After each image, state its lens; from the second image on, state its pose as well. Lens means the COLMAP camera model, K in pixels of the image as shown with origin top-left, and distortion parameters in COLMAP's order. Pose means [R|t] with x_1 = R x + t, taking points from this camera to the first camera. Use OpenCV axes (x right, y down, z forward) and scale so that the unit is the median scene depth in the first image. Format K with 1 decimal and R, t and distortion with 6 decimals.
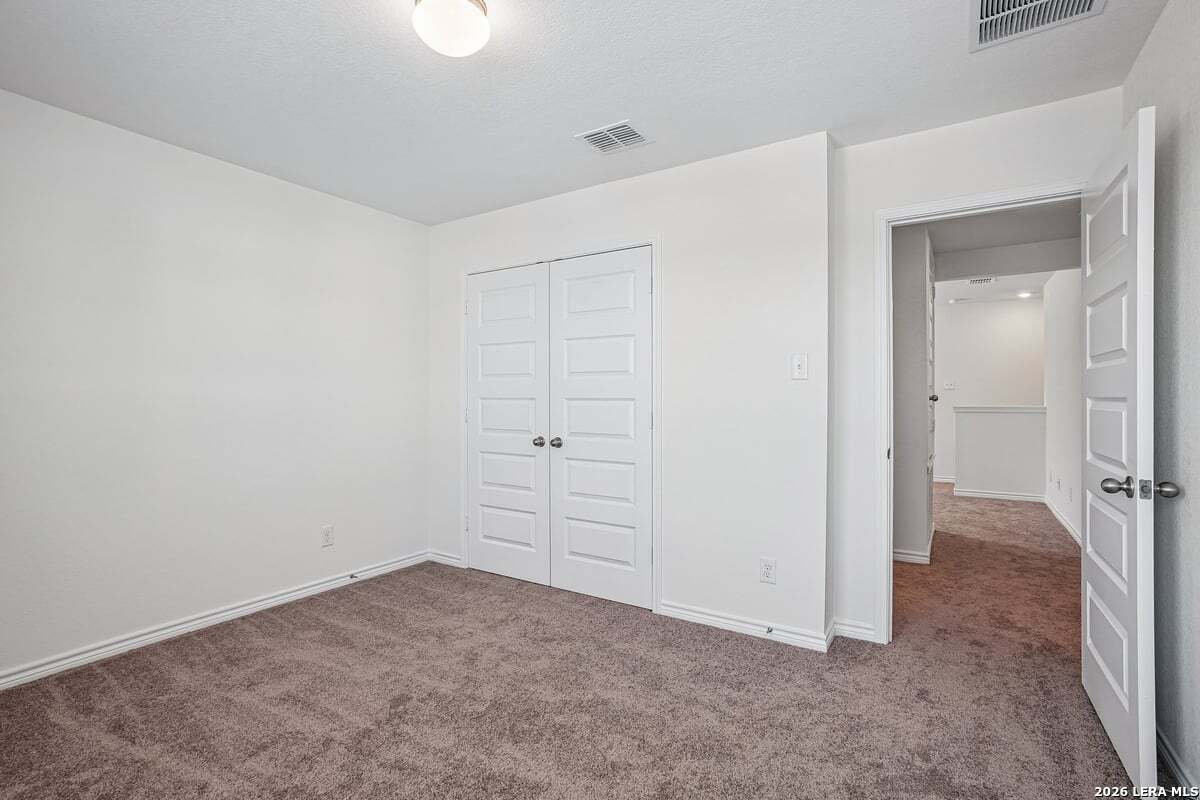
lens RADIAL K [[569.1, 0, 595.7], [0, 569.1, 404.2], [0, 0, 1]] dist [-0.026736, 0.013066]
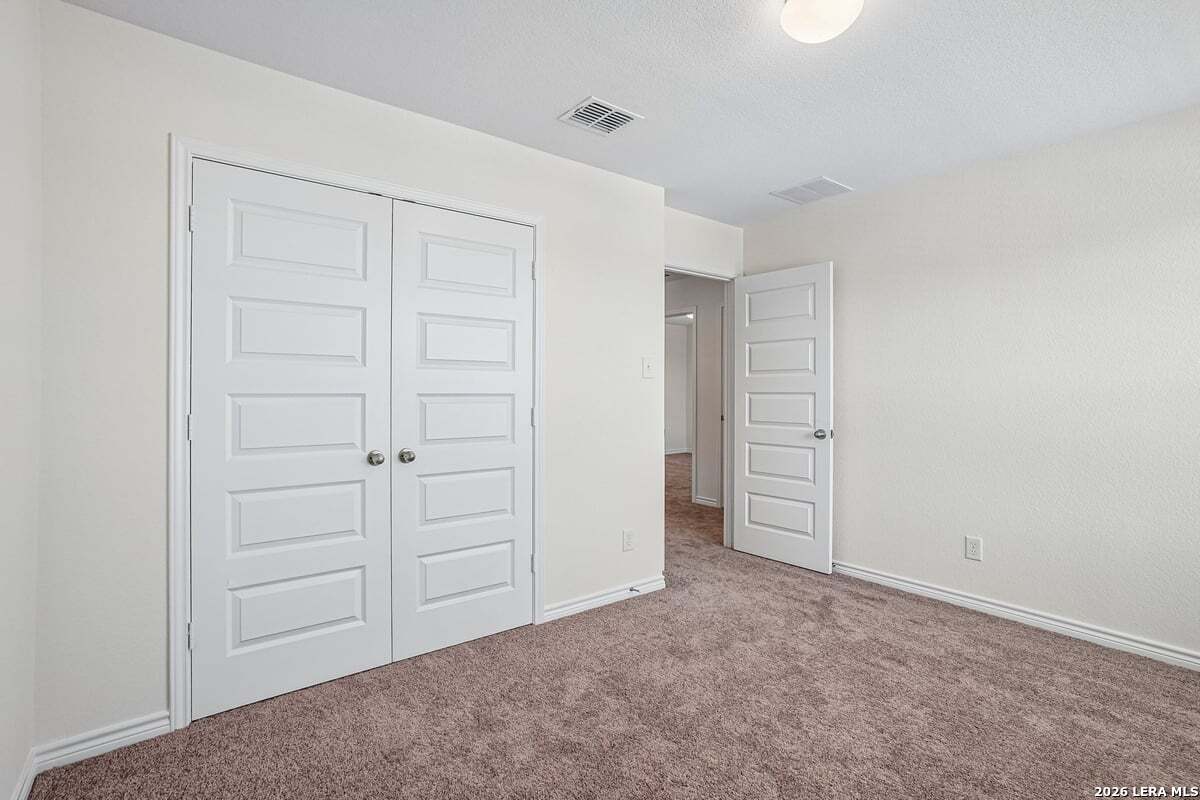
lens RADIAL K [[569.1, 0, 608.3], [0, 569.1, 397.4], [0, 0, 1]] dist [-0.026736, 0.013066]
pose [[0.320427, -0.012244, 0.947194, -1.180875], [0.009707, 0.999906, 0.009642, -0.018996], [-0.947223, 0.006105, 0.320516, 0.950738]]
